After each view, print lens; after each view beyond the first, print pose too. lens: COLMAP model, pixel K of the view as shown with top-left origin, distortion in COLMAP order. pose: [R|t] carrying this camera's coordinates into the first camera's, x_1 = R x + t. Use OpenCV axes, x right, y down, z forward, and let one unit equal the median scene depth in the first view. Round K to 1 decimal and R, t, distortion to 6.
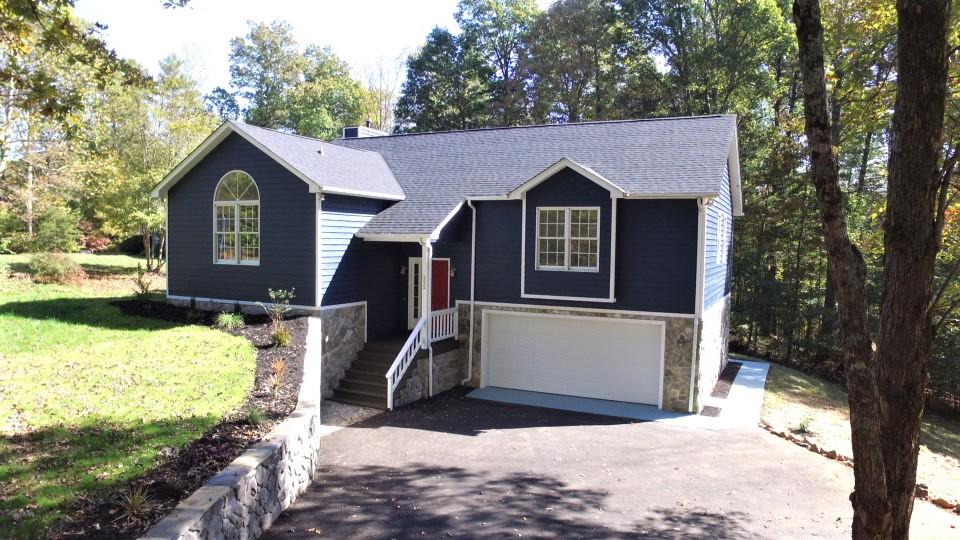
lens RADIAL K [[647.8, 0, 490.8], [0, 647.8, 275.8], [0, 0, 1]] dist [-0.117755, 0.085926]
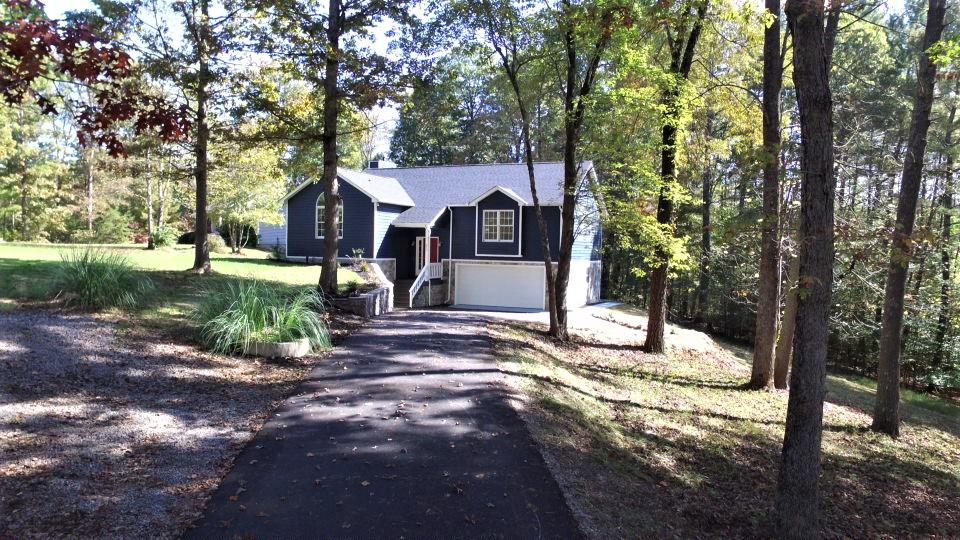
lens RADIAL K [[647.8, 0, 490.8], [0, 647.8, 275.8], [0, 0, 1]] dist [-0.117755, 0.085926]
pose [[0.998887, 0.001275, 0.047155, 0.000516], [-0.000793, 0.999947, -0.010253, 0.113981], [-0.047166, 0.010205, 0.998835, -0.966006]]
